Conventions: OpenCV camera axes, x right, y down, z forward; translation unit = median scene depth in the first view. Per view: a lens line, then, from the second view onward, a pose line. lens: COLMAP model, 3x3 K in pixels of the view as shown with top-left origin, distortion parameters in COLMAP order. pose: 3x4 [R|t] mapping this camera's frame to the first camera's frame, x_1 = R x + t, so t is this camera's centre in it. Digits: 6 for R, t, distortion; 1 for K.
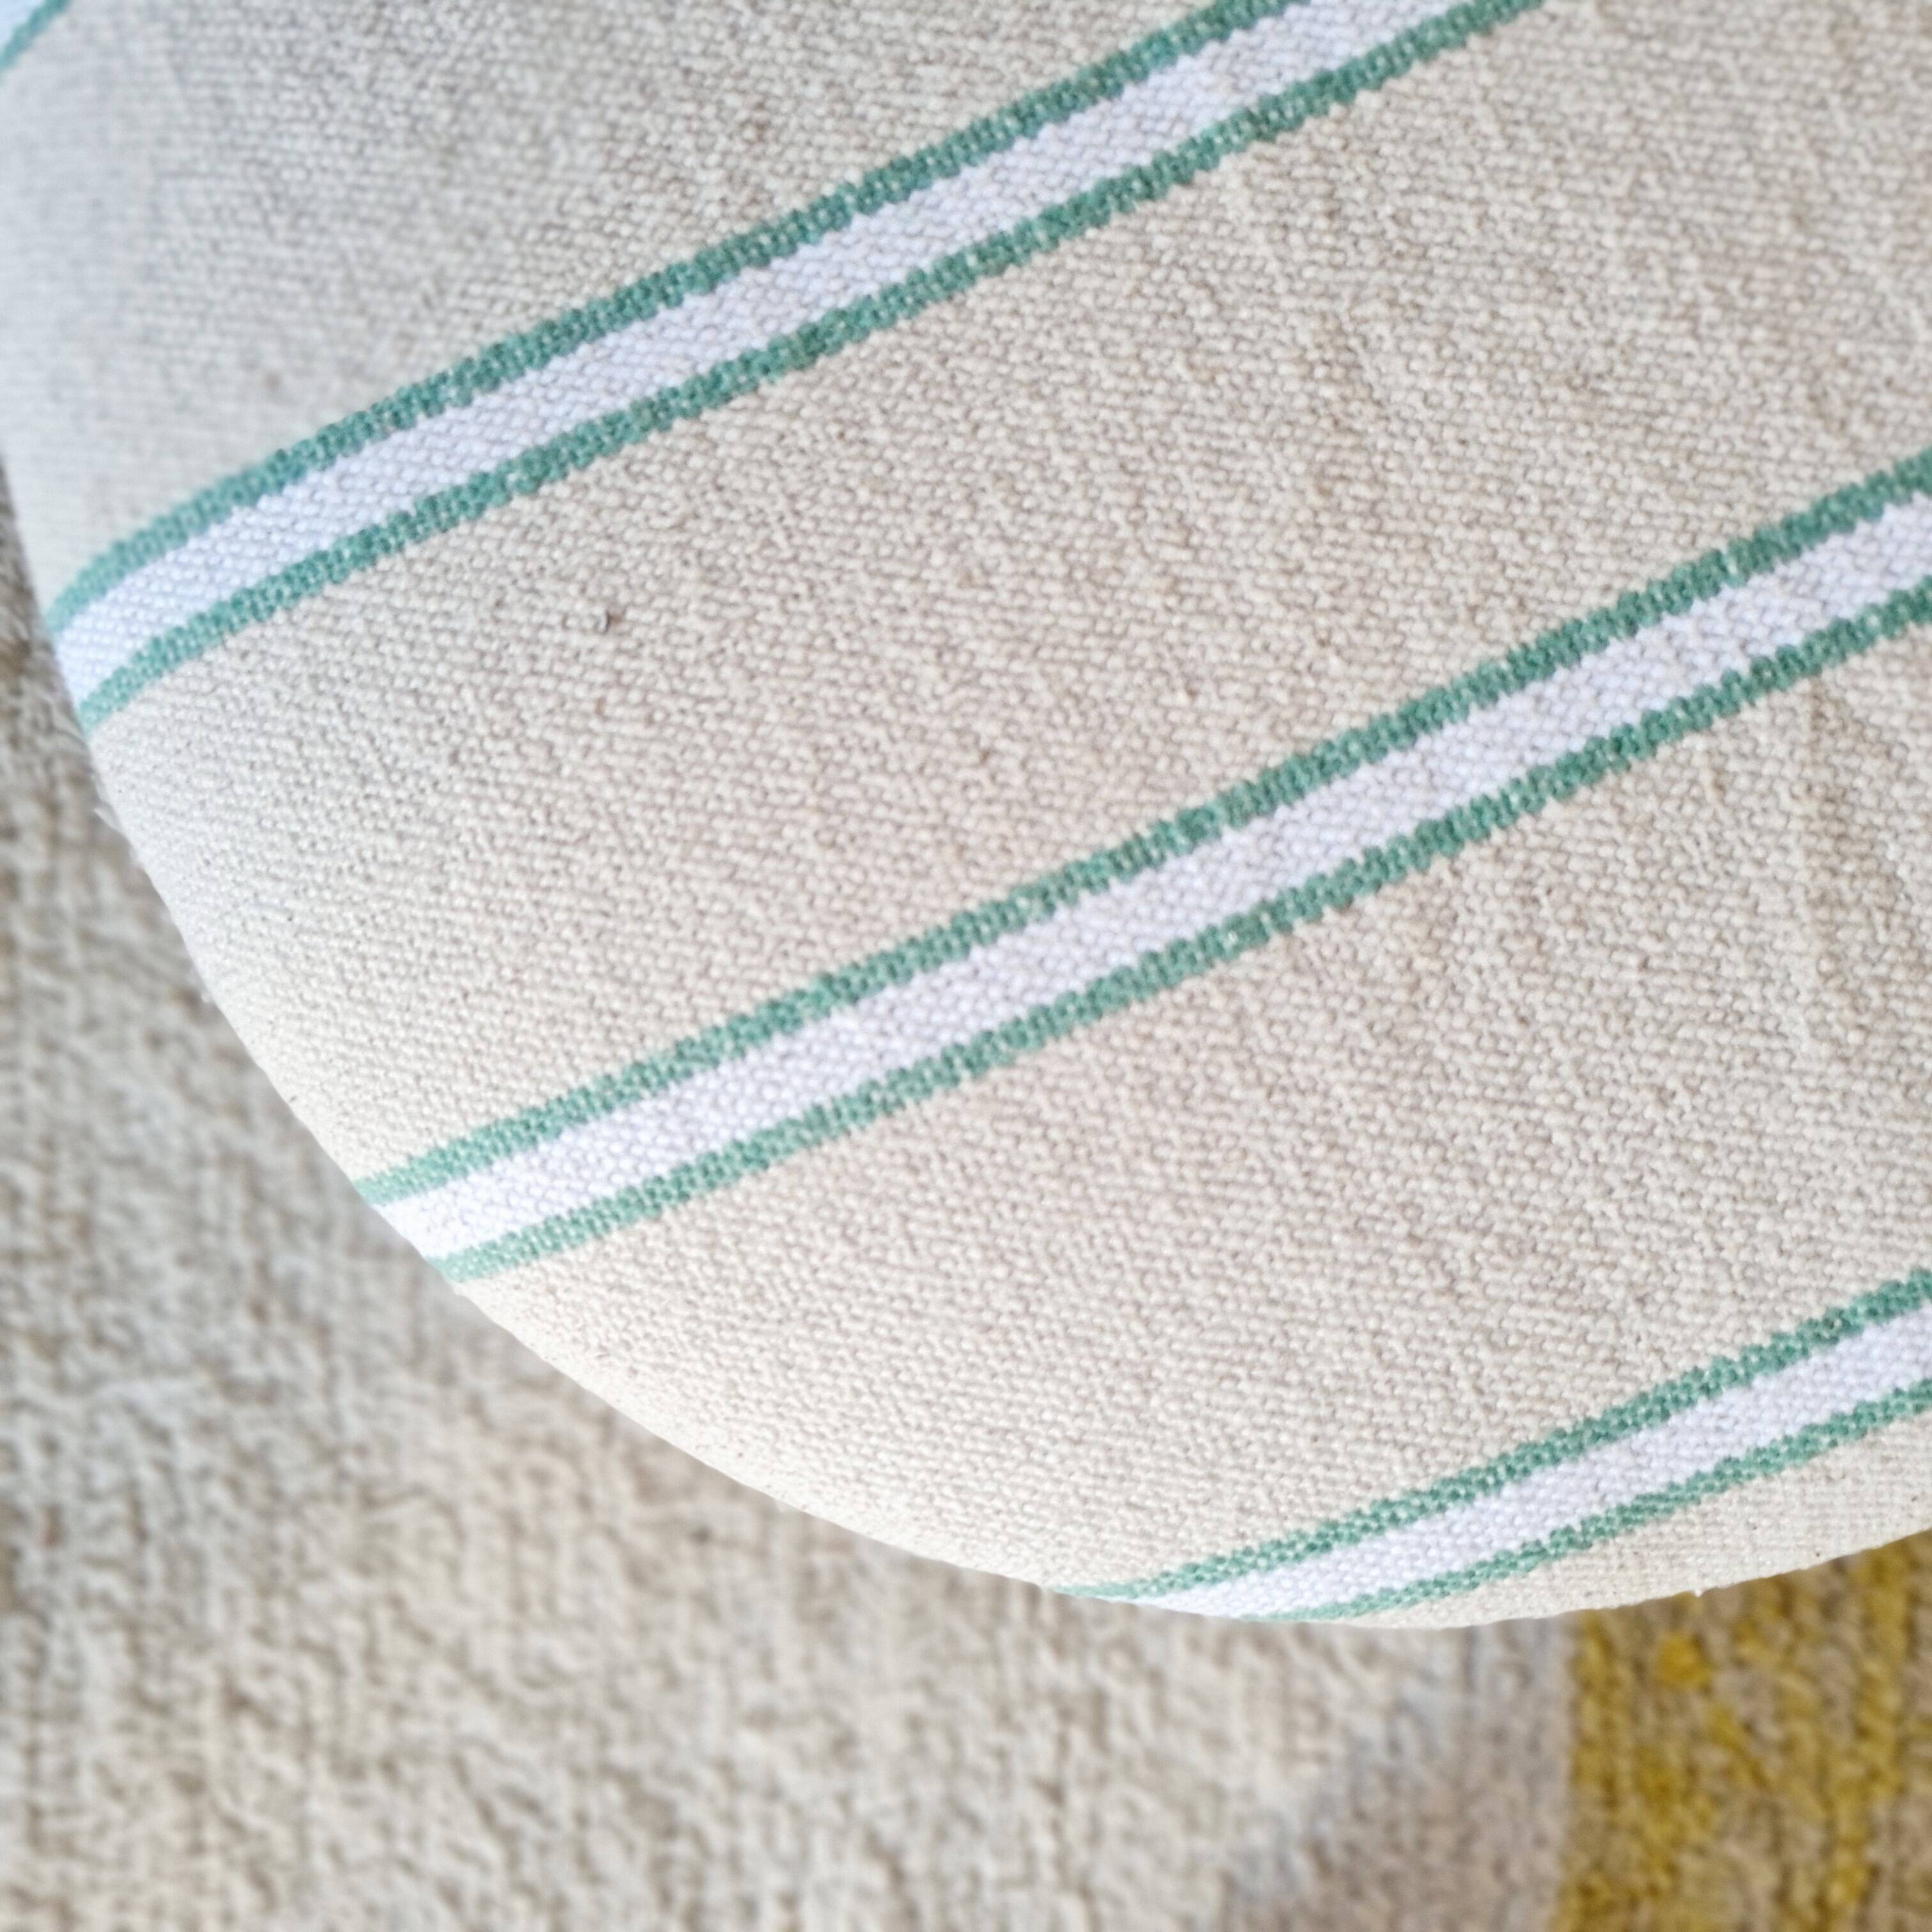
lens RADIAL K [[2033.7, 0, 946.3], [0, 2033.7, 980.3], [0, 0, 1]] dist [0.021613, 0.000000]
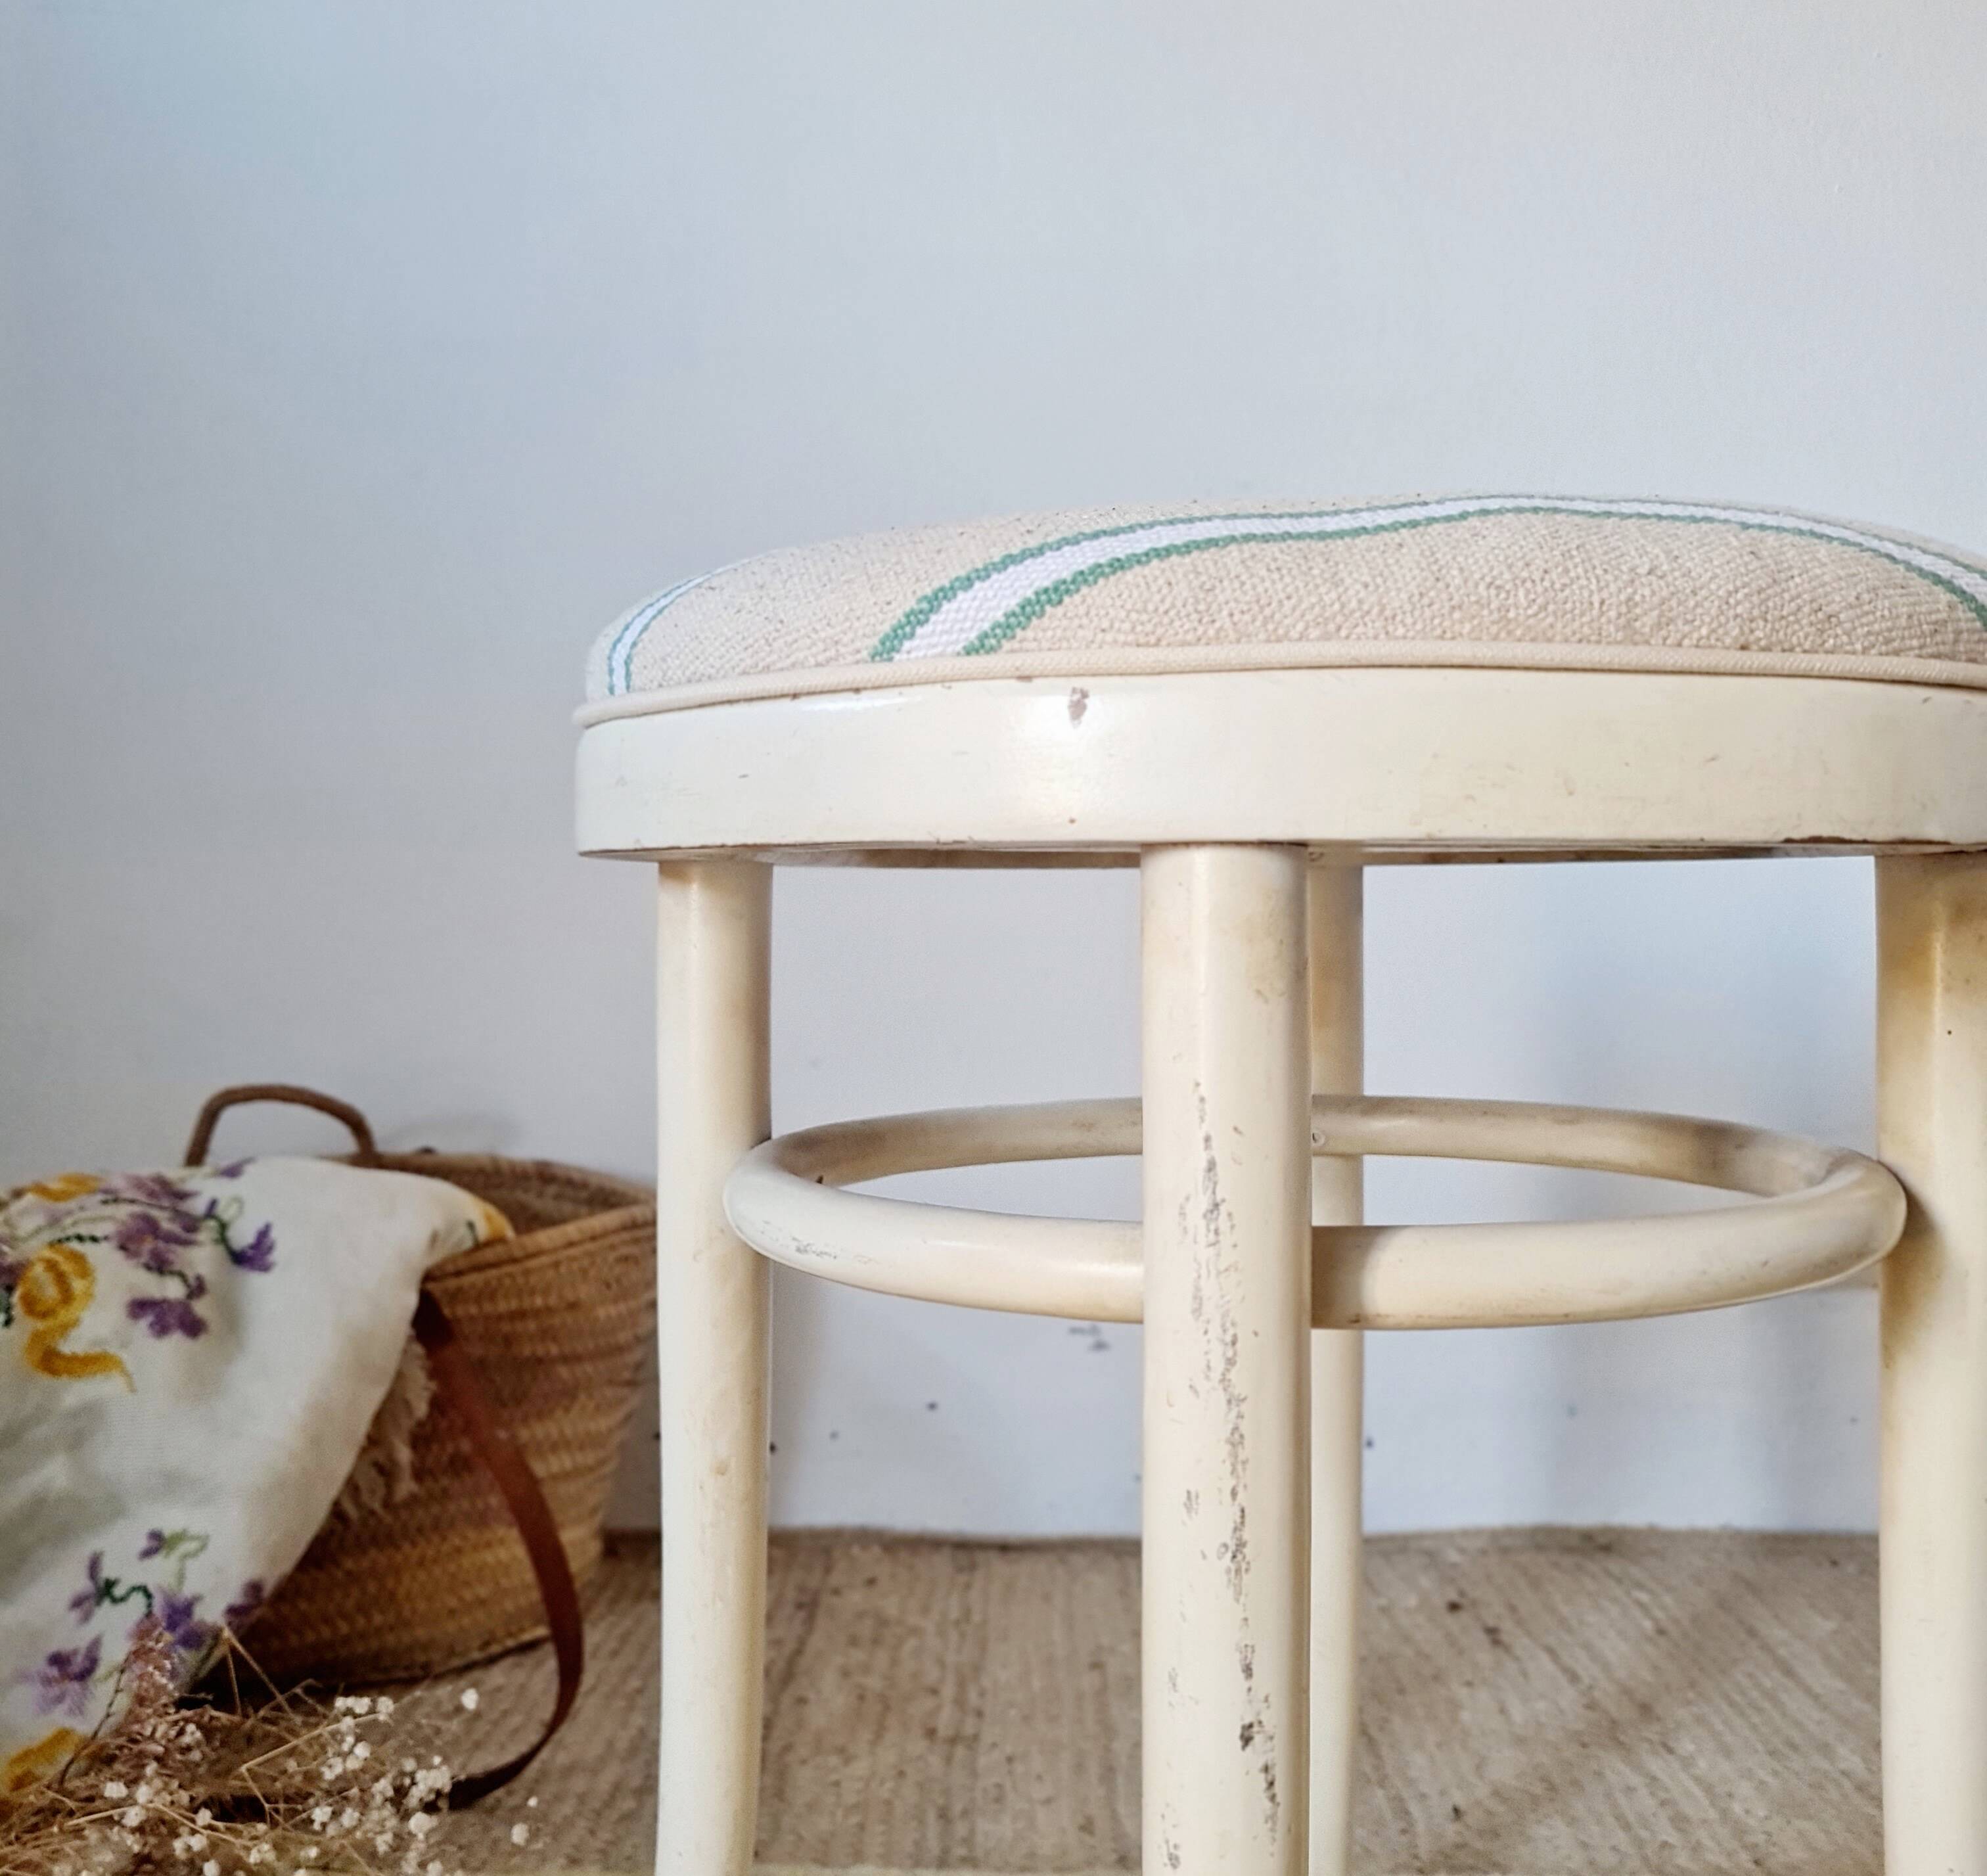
lens RADIAL K [[2103.5, 0, 954.9], [0, 2103.5, 985.9], [0, 0, 1]] dist [0.027383, 0.000000]
pose [[0.954411, 0.037734, -0.296101, 0.593597], [-0.298465, 0.106418, -0.948469, 1.941936], [-0.004279, 0.993605, 0.112829, 1.203120]]
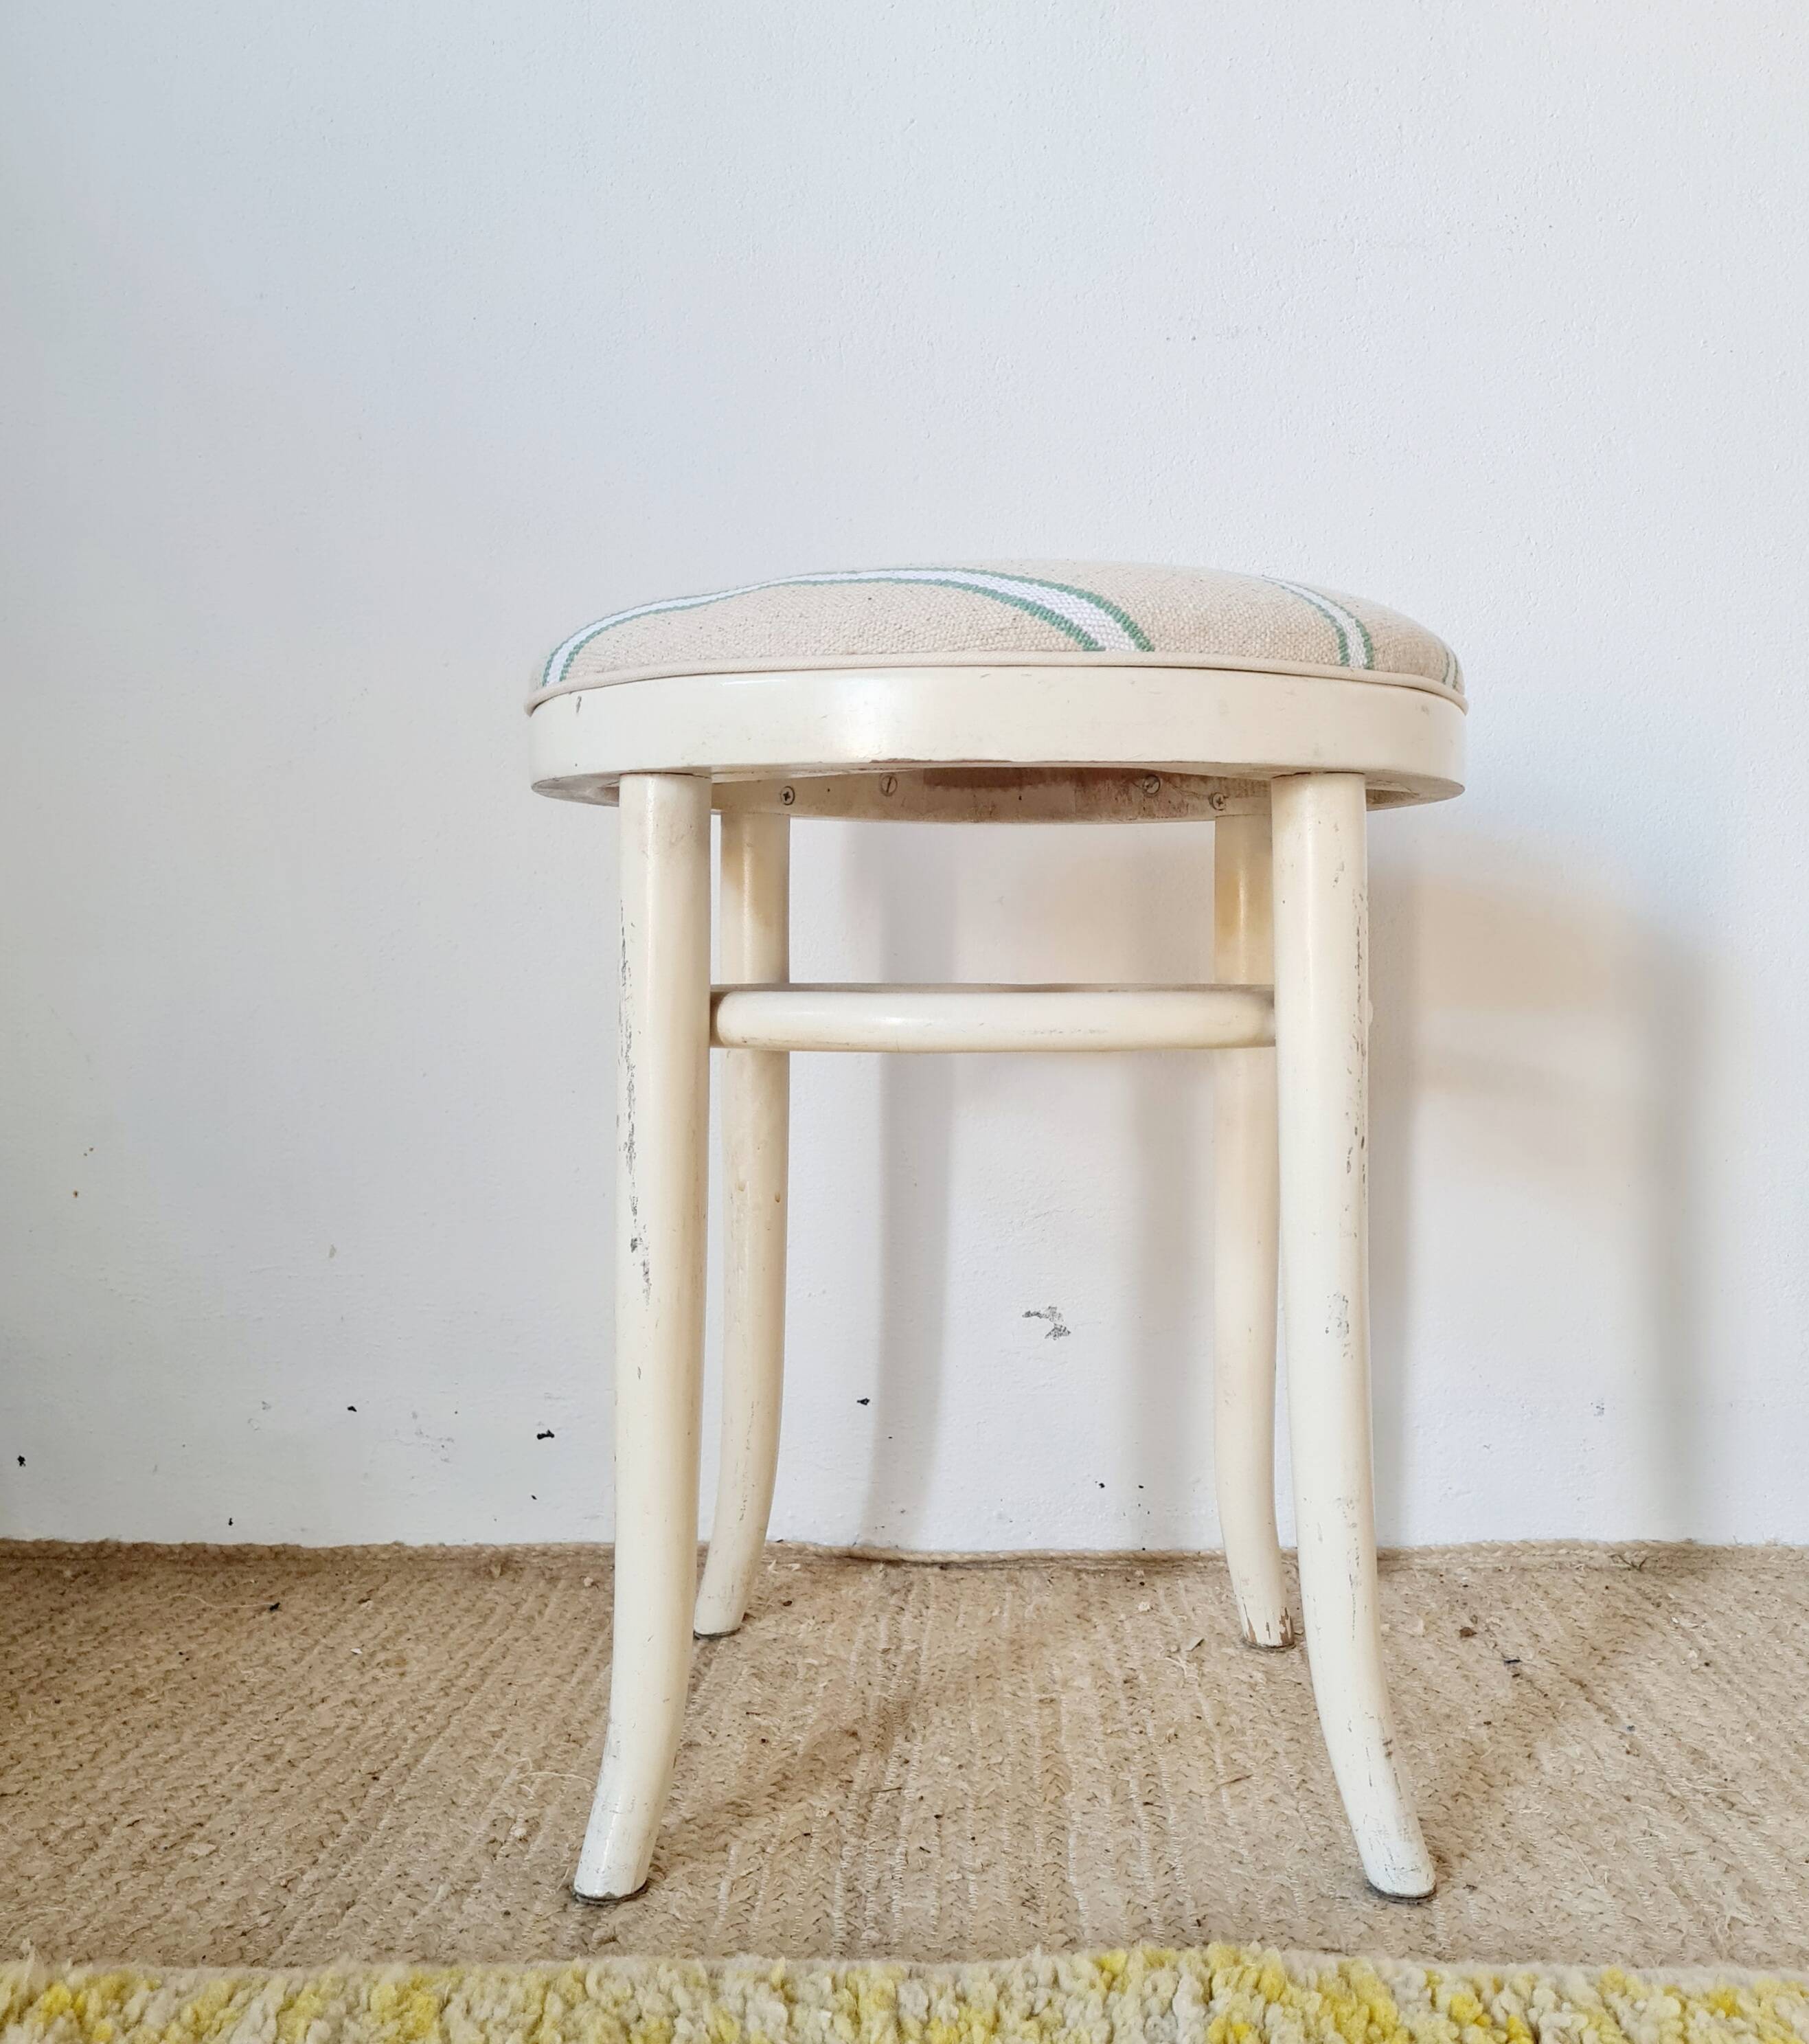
lens RADIAL K [[2196.0, 0, 1000.8], [0, 2196.0, 1008.4], [0, 0, 1]] dist [0.012783, 0.000000]
pose [[0.963483, 0.050192, -0.263024, 0.488197], [-0.267080, 0.109674, -0.957413, 1.354019], [-0.019207, 0.992700, 0.119075, 1.464326]]
